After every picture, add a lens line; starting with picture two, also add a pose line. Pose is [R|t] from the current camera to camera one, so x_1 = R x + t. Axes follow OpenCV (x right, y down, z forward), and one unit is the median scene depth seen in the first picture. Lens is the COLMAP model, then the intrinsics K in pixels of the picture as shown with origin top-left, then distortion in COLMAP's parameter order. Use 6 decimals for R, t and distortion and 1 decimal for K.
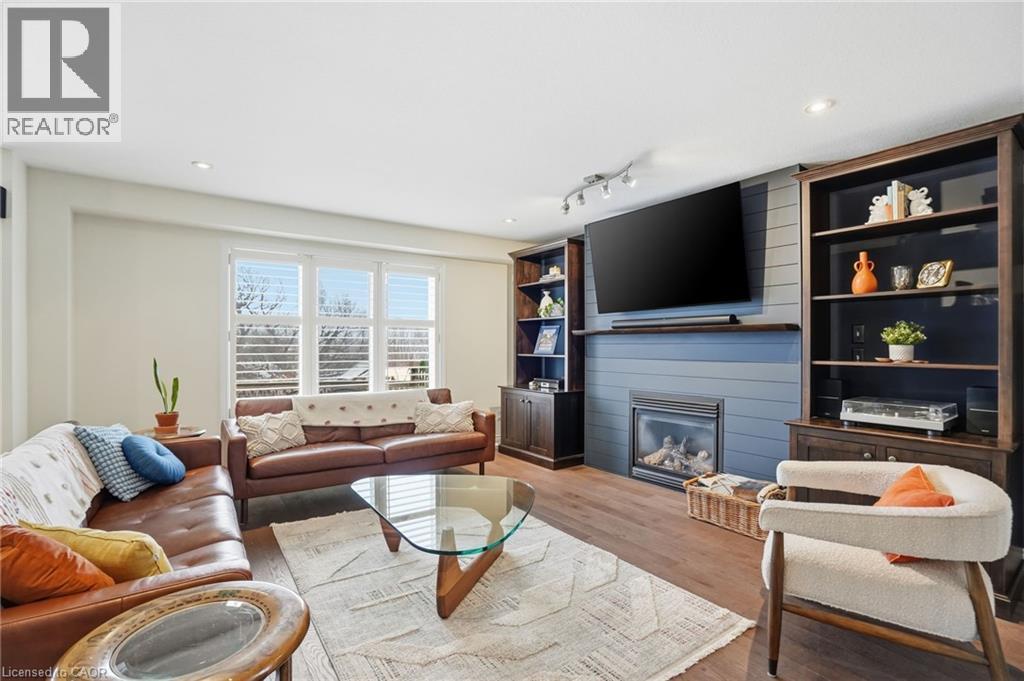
lens RADIAL K [[473.3, 0, 507.2], [0, 473.3, 340.0], [0, 0, 1]] dist [-0.046634, 0.008710]
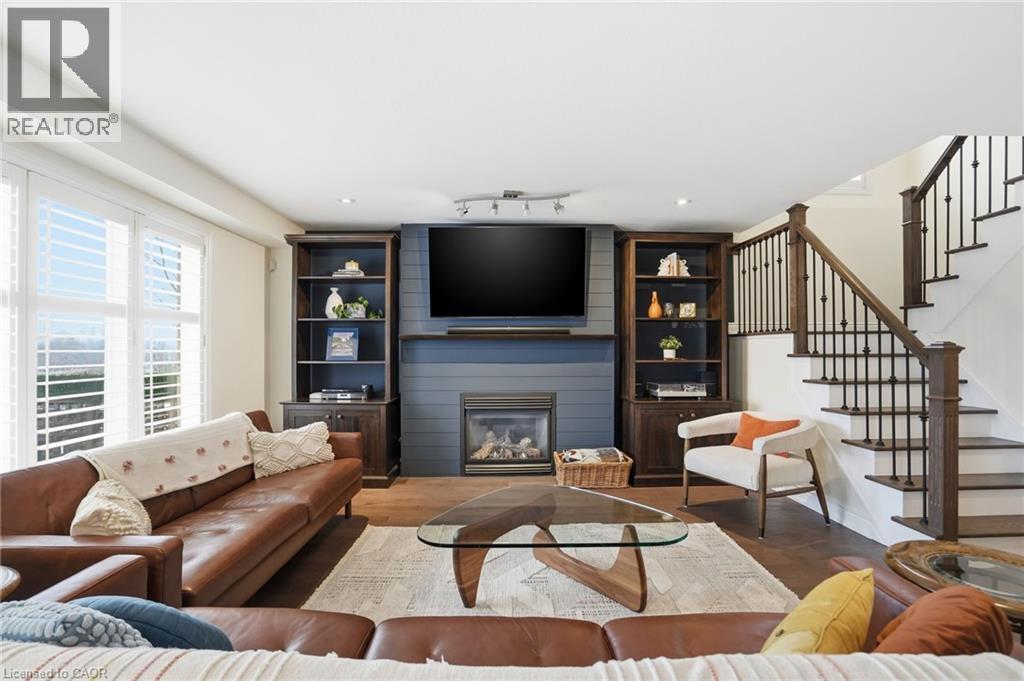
lens RADIAL K [[473.3, 0, 509.0], [0, 473.3, 345.4], [0, 0, 1]] dist [-0.046634, 0.008710]
pose [[0.555456, 0.008686, 0.831501, -0.616776], [-0.006559, 0.999960, -0.006064, 0.006397], [-0.831520, -0.002085, 0.555491, 0.357847]]
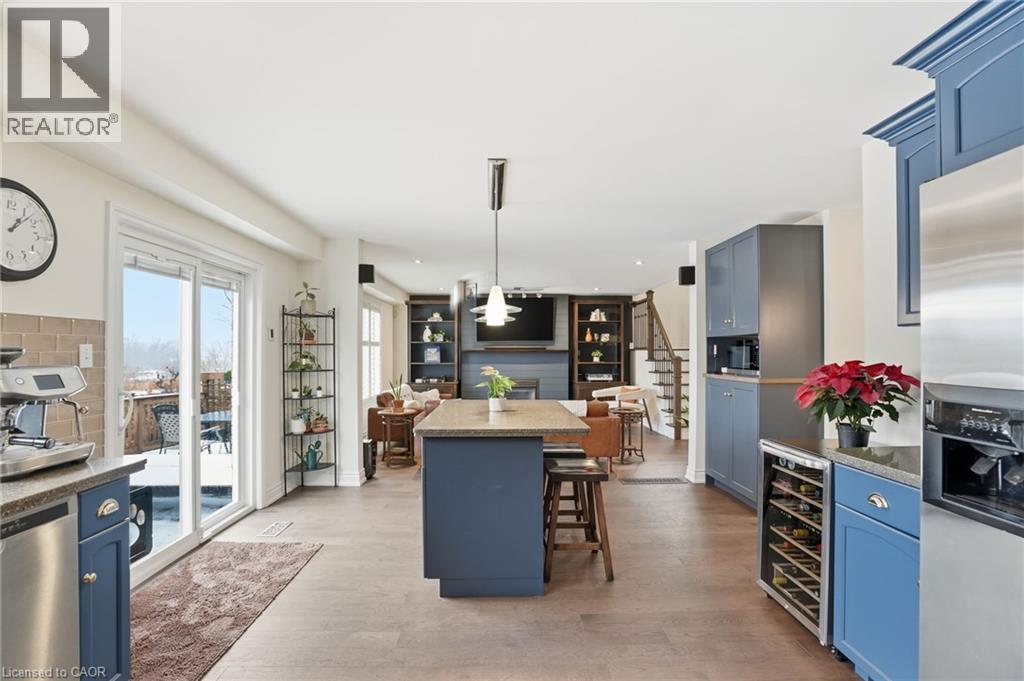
lens RADIAL K [[473.3, 0, 517.4], [0, 473.3, 350.5], [0, 0, 1]] dist [-0.046634, 0.008710]
pose [[0.543570, 0.000079, 0.839364, -1.597445], [-0.005650, 0.999978, 0.003565, -0.032108], [-0.839345, -0.006680, 0.543559, -0.267418]]
